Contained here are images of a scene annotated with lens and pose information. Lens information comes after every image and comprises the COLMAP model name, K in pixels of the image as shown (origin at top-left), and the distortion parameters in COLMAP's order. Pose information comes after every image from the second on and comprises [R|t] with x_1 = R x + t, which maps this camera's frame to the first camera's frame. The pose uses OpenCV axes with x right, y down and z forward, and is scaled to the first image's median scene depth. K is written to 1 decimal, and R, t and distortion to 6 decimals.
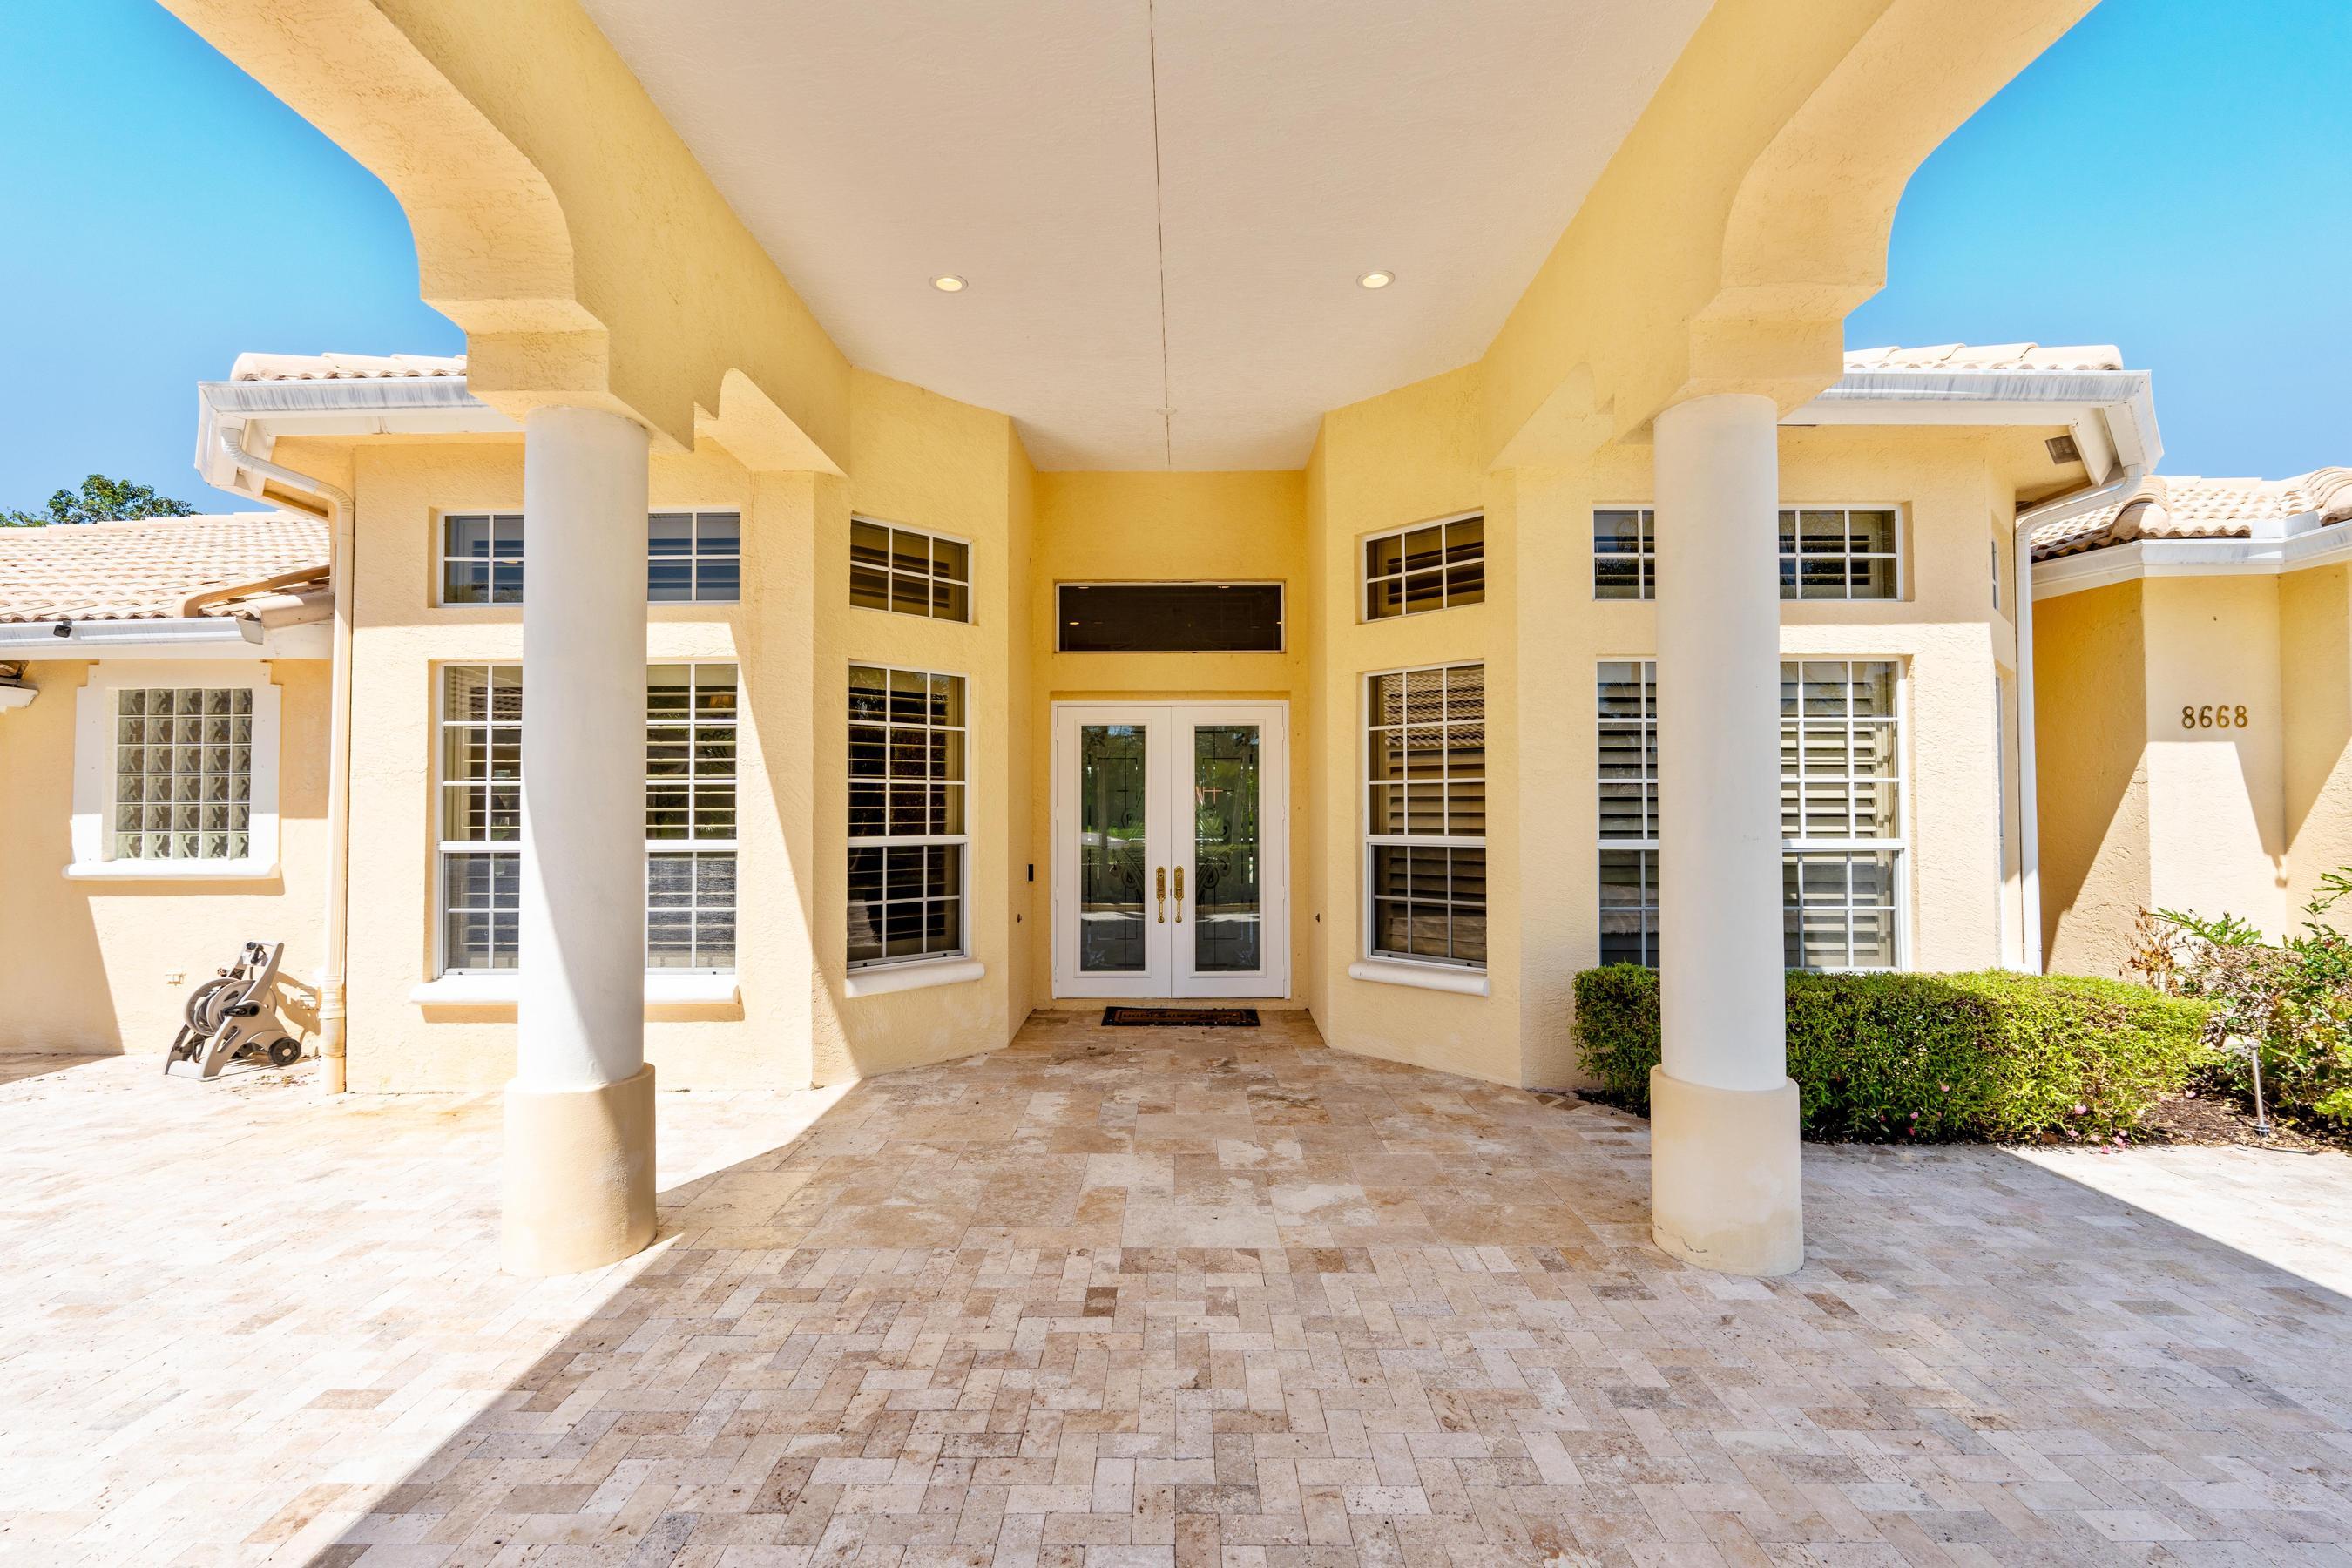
lens RADIAL K [[1029.0, 0, 1176.0], [0, 1029.0, 784.0], [0, 0, 1]] dist [-0.001760, 0.000418]
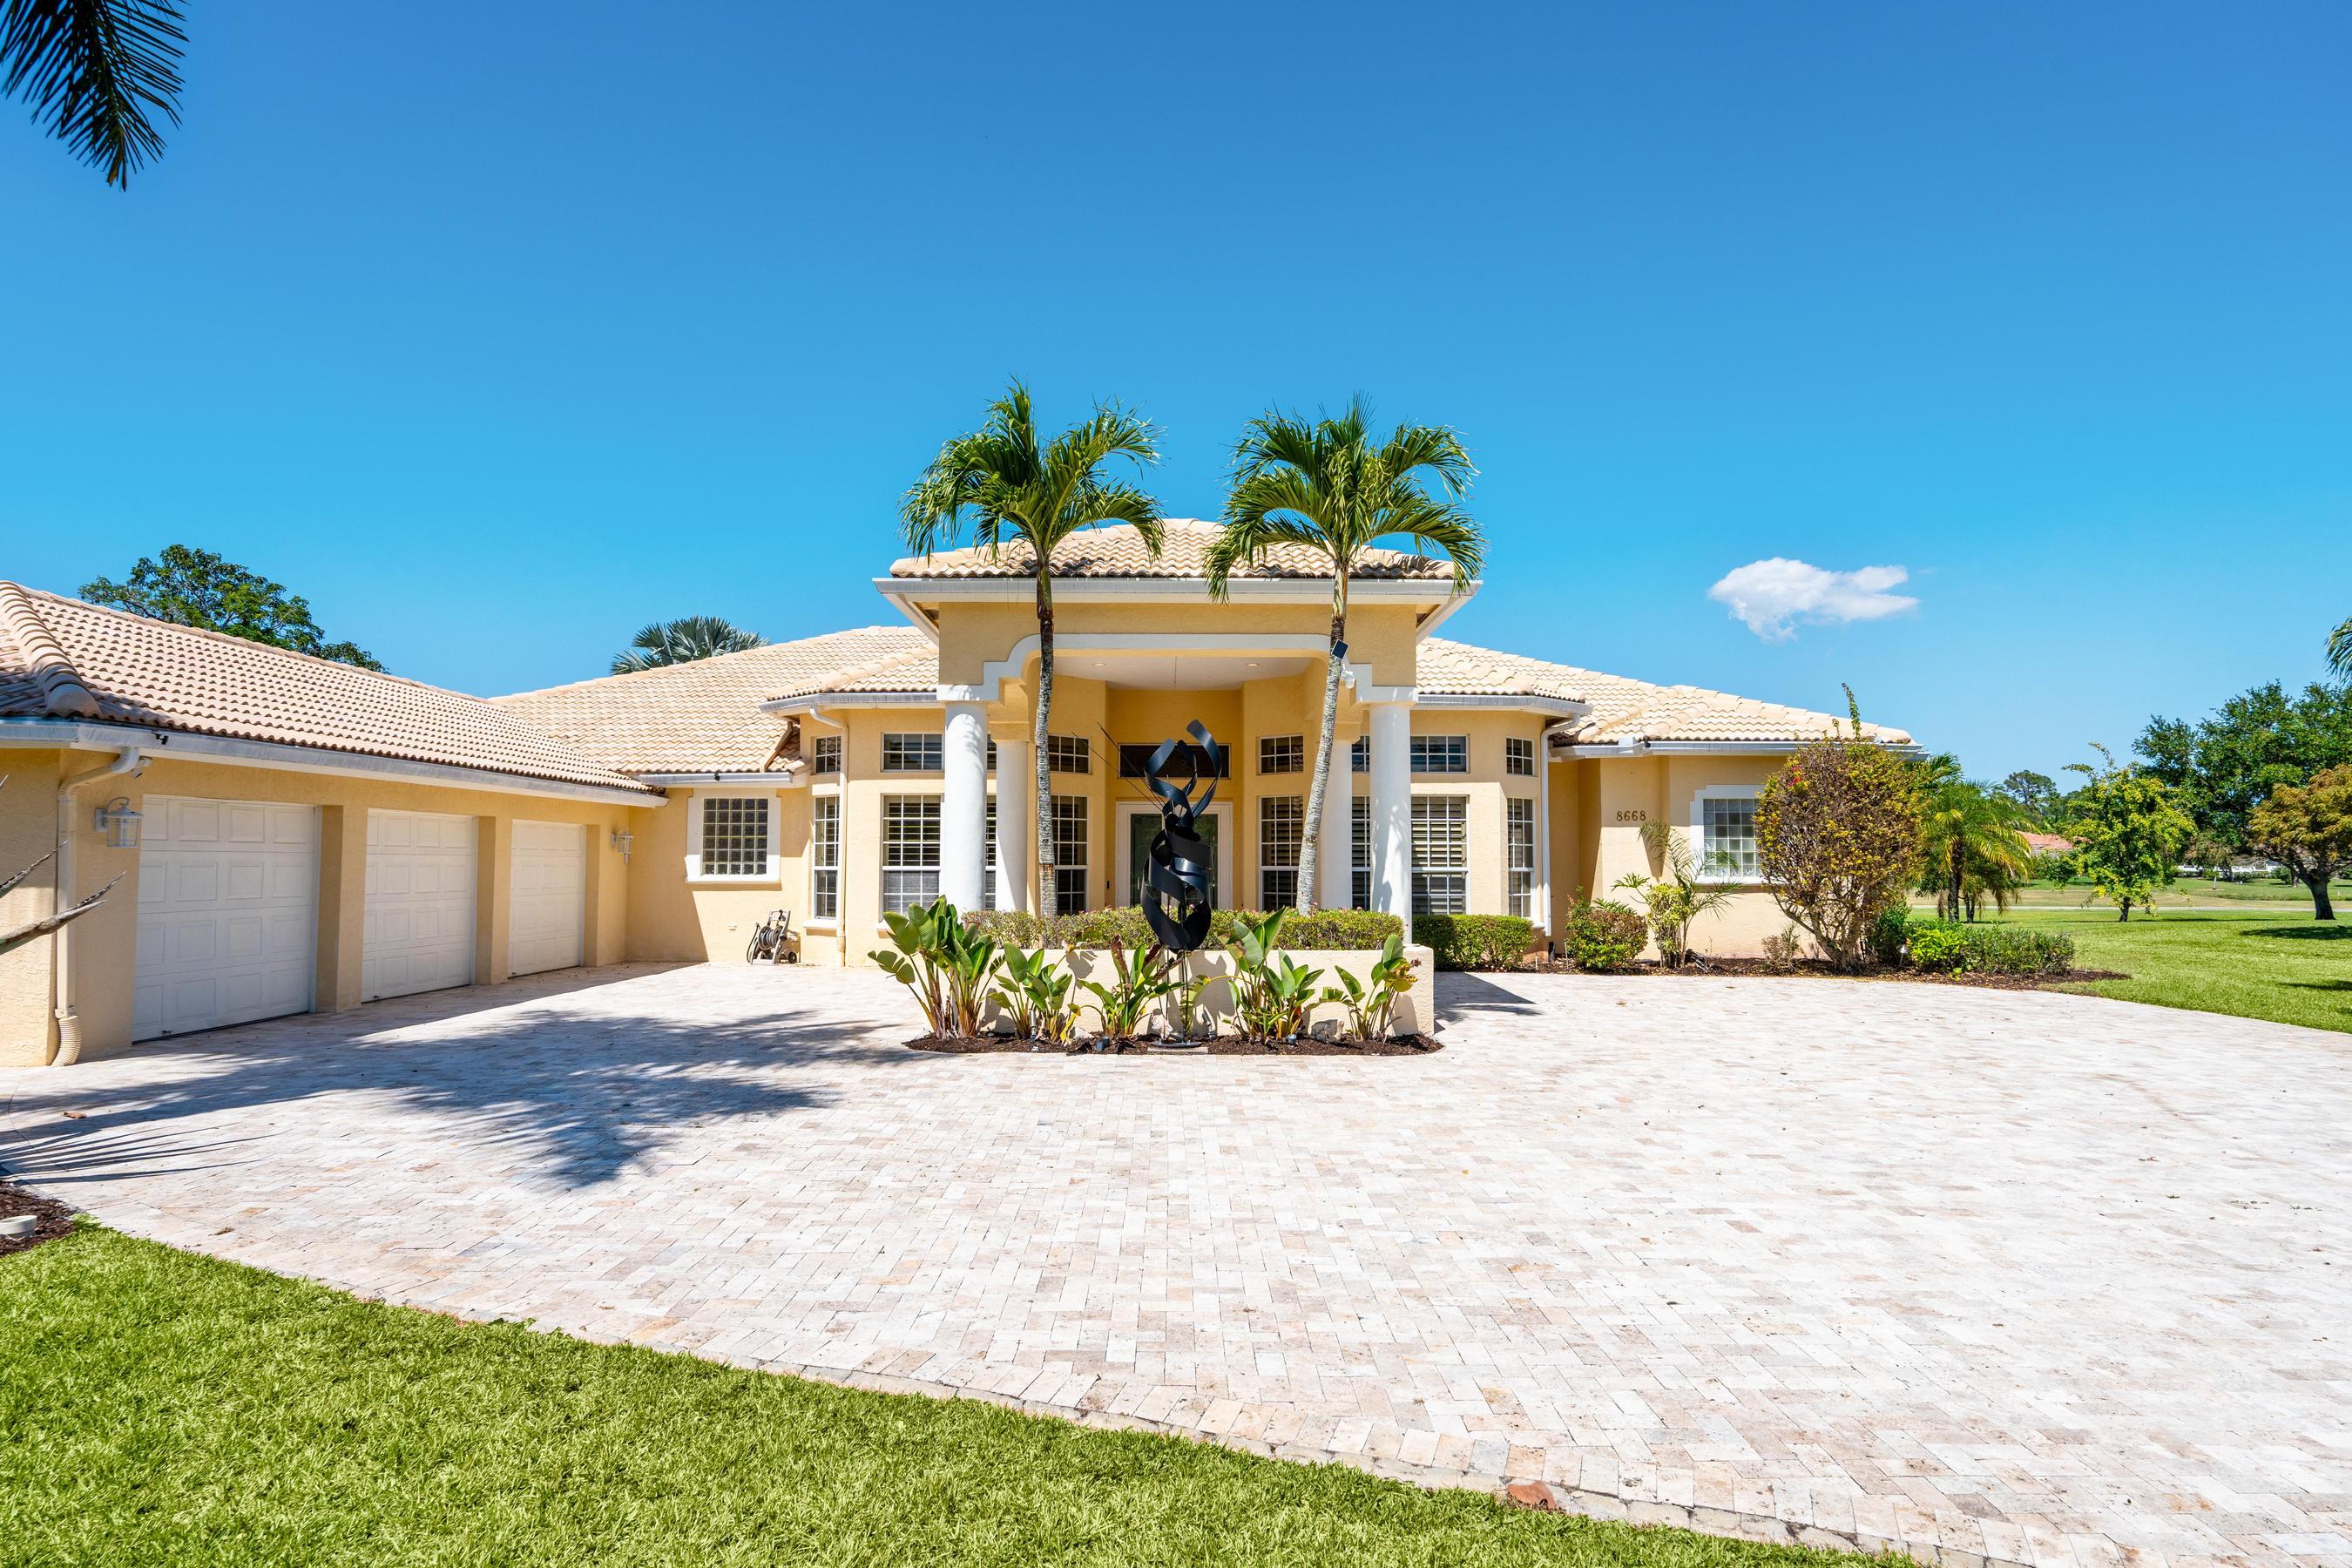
lens RADIAL K [[1367.6, 0, 1176.0], [0, 1367.6, 784.0], [0, 0, 1]] dist [-0.003604, 0.000572]
pose [[0.999769, 0.006232, 0.020562, -0.068318], [-0.005622, 0.999547, -0.029570, -0.042673], [-0.020737, 0.029447, 0.999351, -2.068854]]
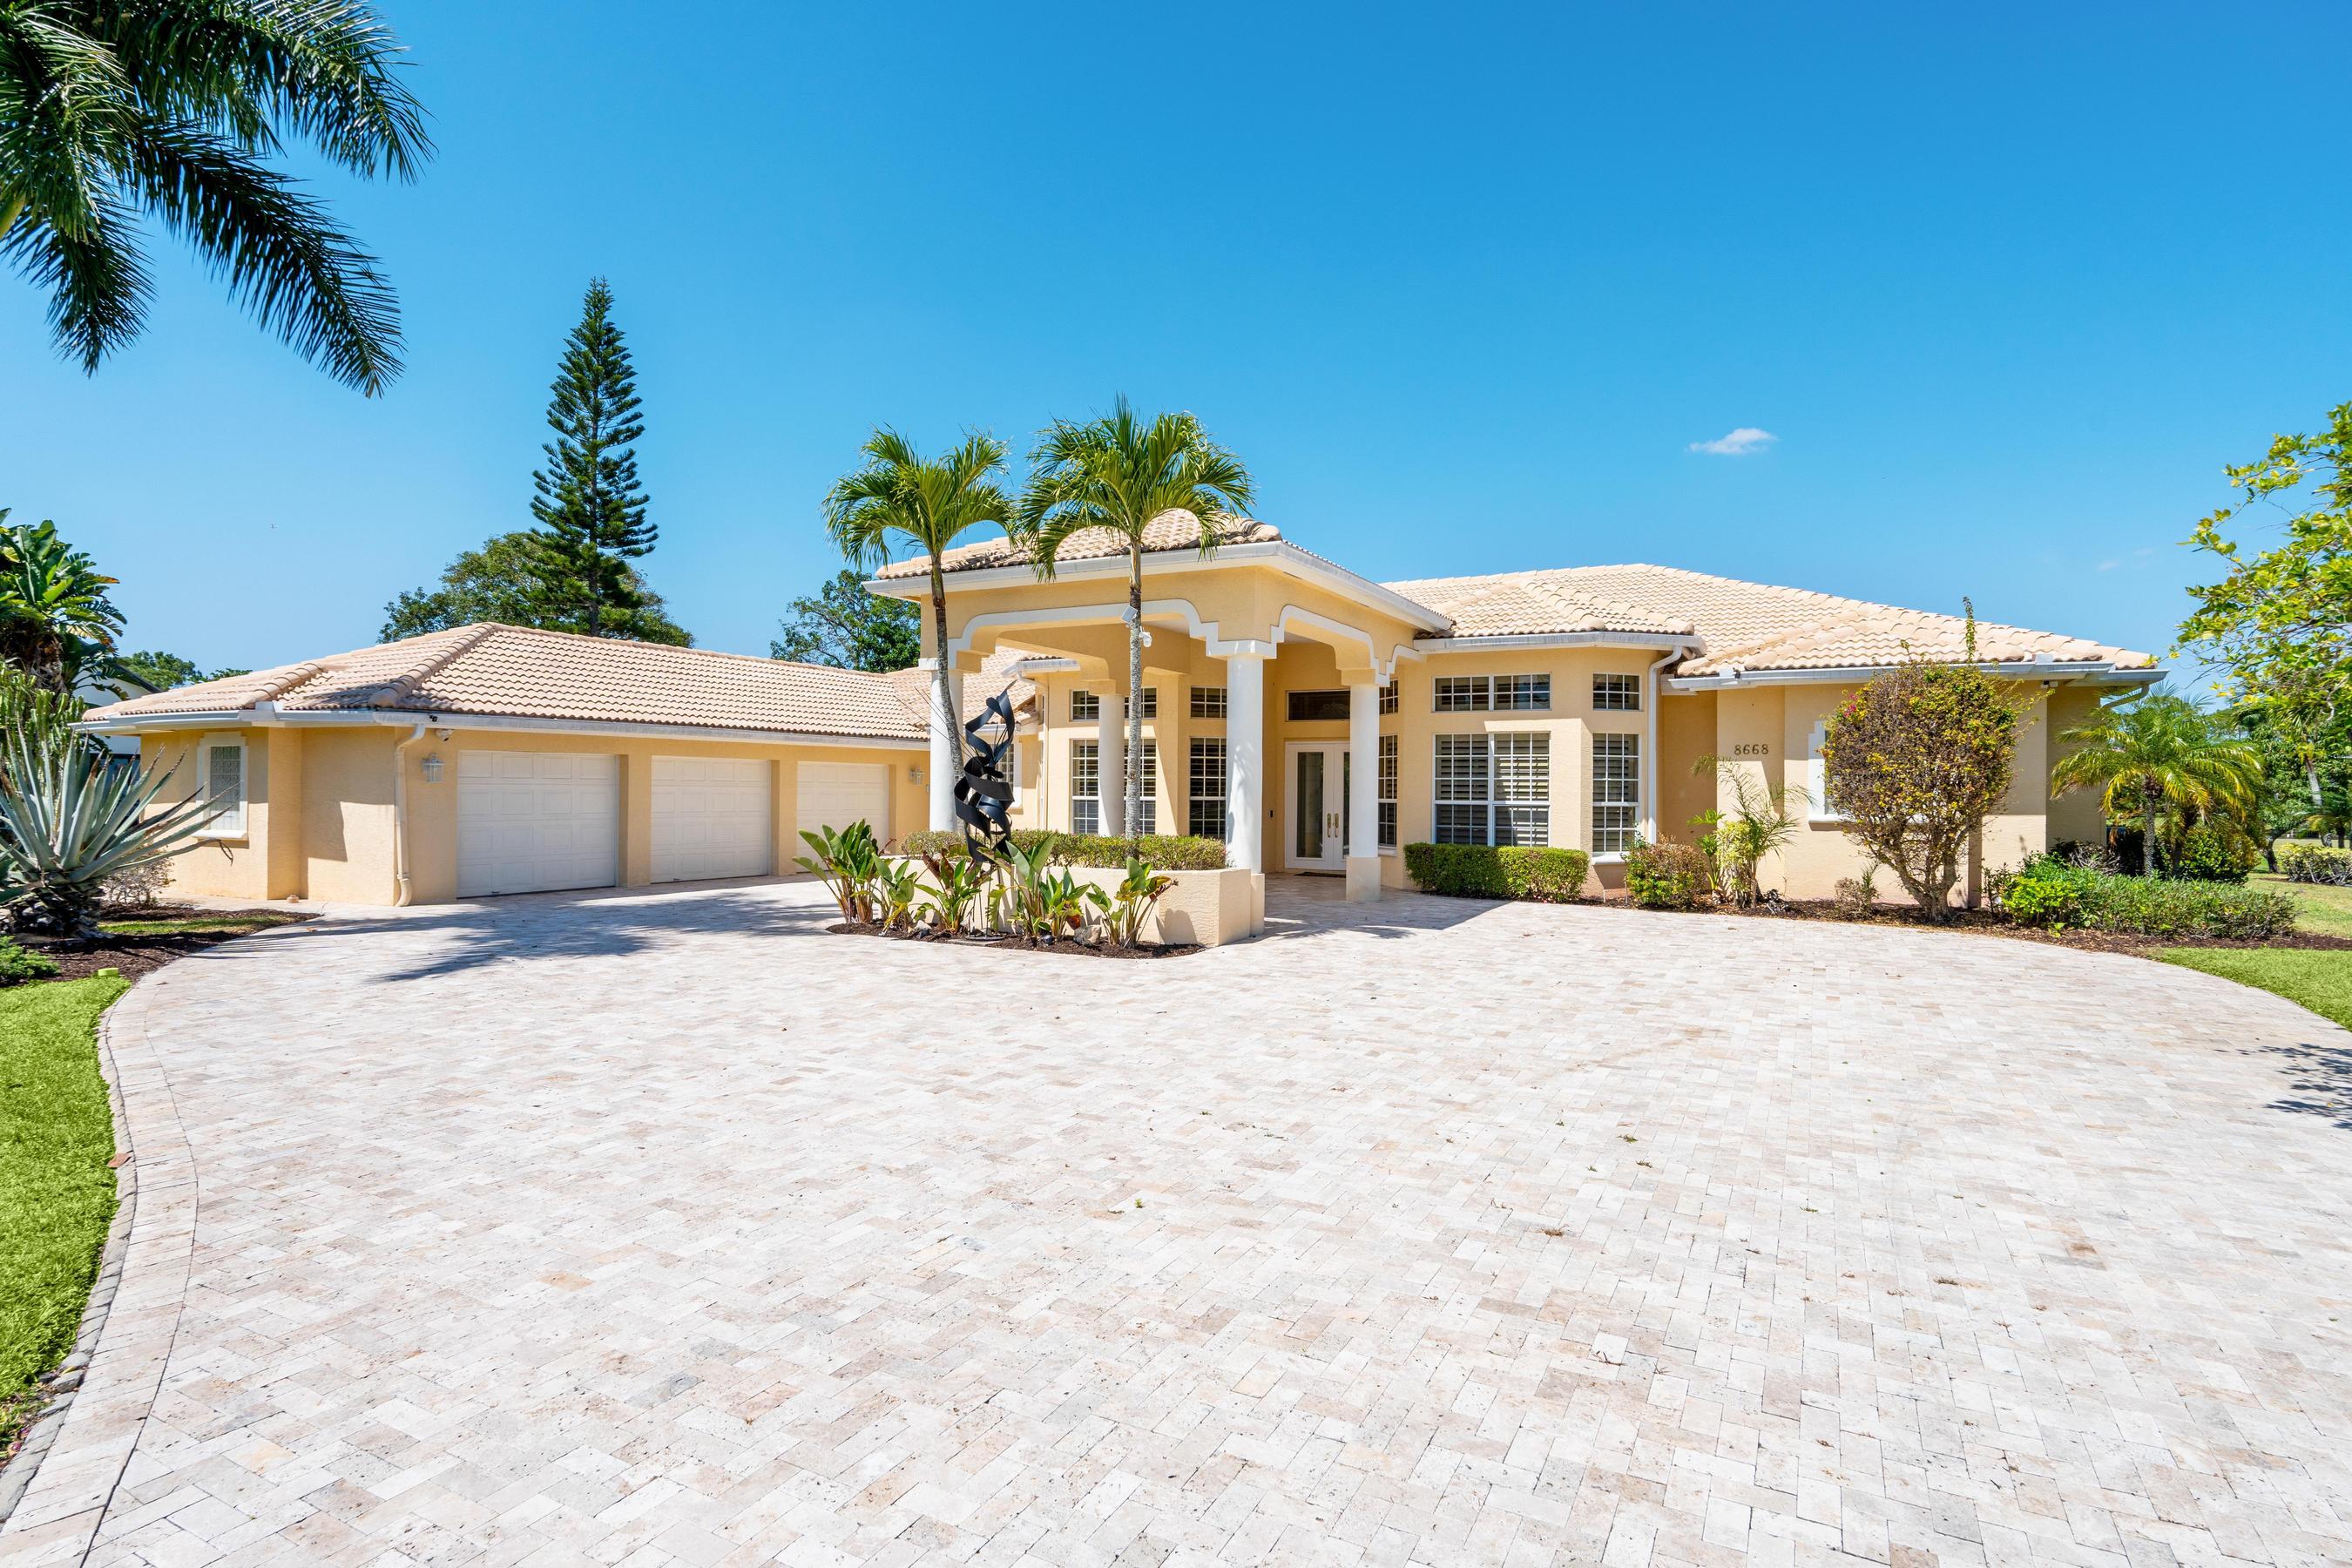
lens RADIAL K [[1222.4, 0, 1176.0], [0, 1222.4, 784.0], [0, 0, 1]] dist [0.002239, 0.000202]
pose [[0.886178, 0.007709, -0.463282, 1.151434], [0.002699, 0.999759, 0.021800, -0.054281], [0.463338, -0.020569, 0.885943, -1.925164]]
